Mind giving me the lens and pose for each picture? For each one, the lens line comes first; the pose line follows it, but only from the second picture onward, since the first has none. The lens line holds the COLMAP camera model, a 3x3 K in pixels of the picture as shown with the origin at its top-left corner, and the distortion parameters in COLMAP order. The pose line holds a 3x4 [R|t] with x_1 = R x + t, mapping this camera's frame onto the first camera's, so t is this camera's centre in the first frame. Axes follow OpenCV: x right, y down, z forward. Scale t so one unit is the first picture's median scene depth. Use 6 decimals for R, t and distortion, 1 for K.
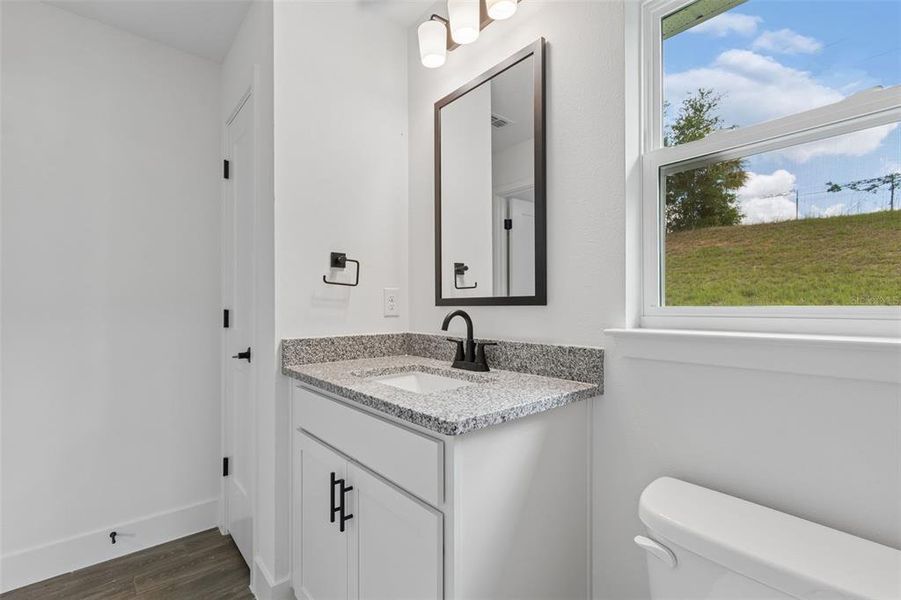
lens RADIAL K [[400.9, 0, 443.0], [0, 400.9, 301.9], [0, 0, 1]] dist [0.001606, -0.000136]
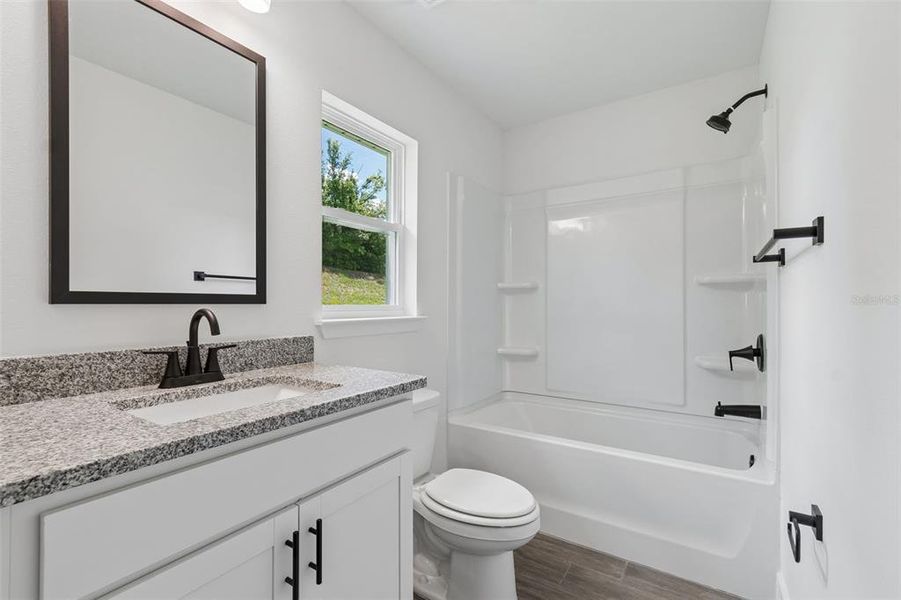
lens RADIAL K [[400.9, 0, 443.0], [0, 400.9, 301.9], [0, 0, 1]] dist [0.001606, -0.000136]
pose [[-0.266862, 0.007293, 0.963707, -0.933142], [-0.011939, 0.999870, -0.010872, 0.009865], [-0.963661, -0.014407, -0.266740, 0.830916]]
